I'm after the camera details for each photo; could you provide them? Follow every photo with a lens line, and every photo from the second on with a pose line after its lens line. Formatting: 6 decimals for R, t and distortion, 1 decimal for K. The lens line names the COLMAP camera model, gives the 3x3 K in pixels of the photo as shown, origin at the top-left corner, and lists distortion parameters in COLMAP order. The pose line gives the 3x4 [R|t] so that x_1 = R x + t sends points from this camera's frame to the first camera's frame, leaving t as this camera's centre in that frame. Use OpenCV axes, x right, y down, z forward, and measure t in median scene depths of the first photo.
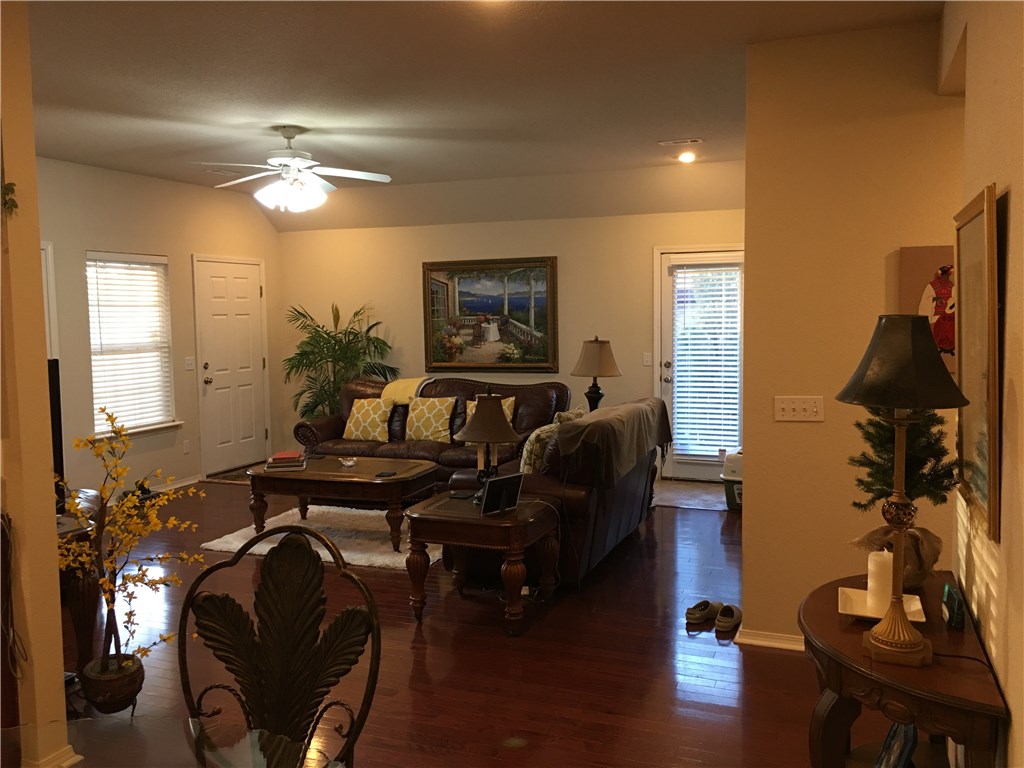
lens RADIAL K [[865.6, 0, 506.8], [0, 865.6, 375.9], [0, 0, 1]] dist [0.079319, -0.101337]
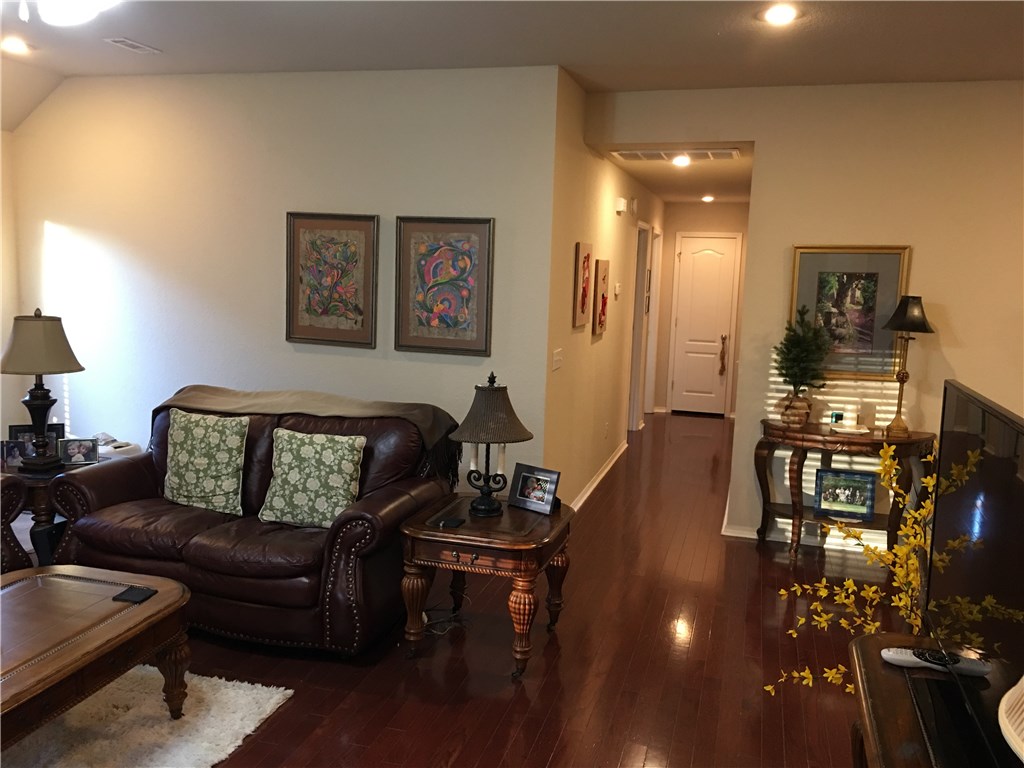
lens RADIAL K [[865.6, 0, 514.0], [0, 865.6, 383.3], [0, 0, 1]] dist [0.079319, -0.101337]
pose [[-0.099754, -0.123389, 0.987332, -0.519000], [0.046259, 0.990633, 0.128475, -0.053011], [-0.993936, 0.058489, -0.093112, 0.644240]]
